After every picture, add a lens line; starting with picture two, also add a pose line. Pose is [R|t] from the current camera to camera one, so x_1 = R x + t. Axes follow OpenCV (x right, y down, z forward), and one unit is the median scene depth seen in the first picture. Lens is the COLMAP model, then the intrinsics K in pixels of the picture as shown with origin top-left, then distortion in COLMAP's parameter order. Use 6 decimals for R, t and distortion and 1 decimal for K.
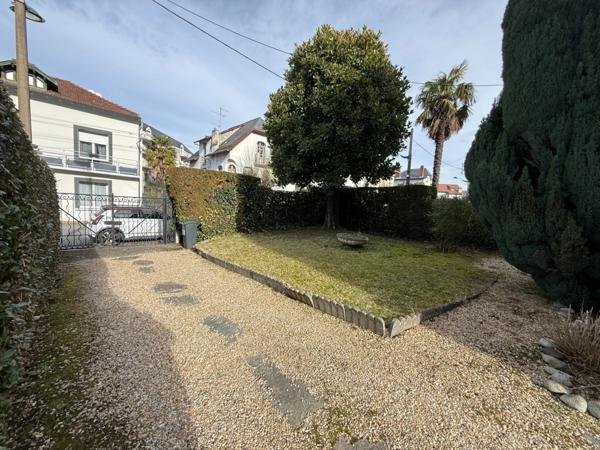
lens RADIAL K [[240.1, 0, 301.4], [0, 240.1, 223.9], [0, 0, 1]] dist [0.001207, 0.000420]
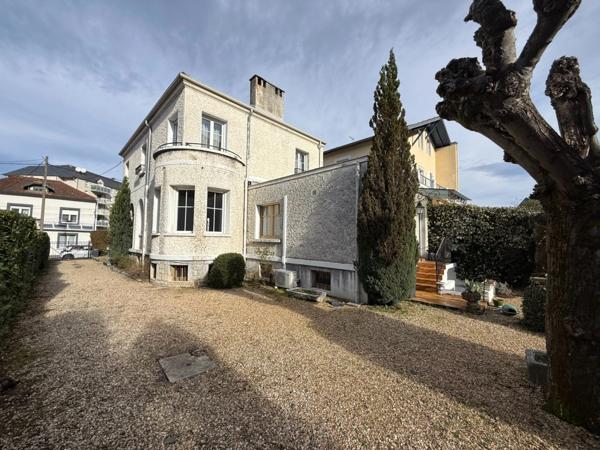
lens RADIAL K [[240.1, 0, 298.6], [0, 240.1, 225.2], [0, 0, 1]] dist [0.001207, 0.000420]
pose [[0.998472, -0.053940, 0.012047, 0.993687], [0.055160, 0.986226, -0.155937, 0.157998], [-0.003470, 0.156364, 0.987693, -0.951605]]
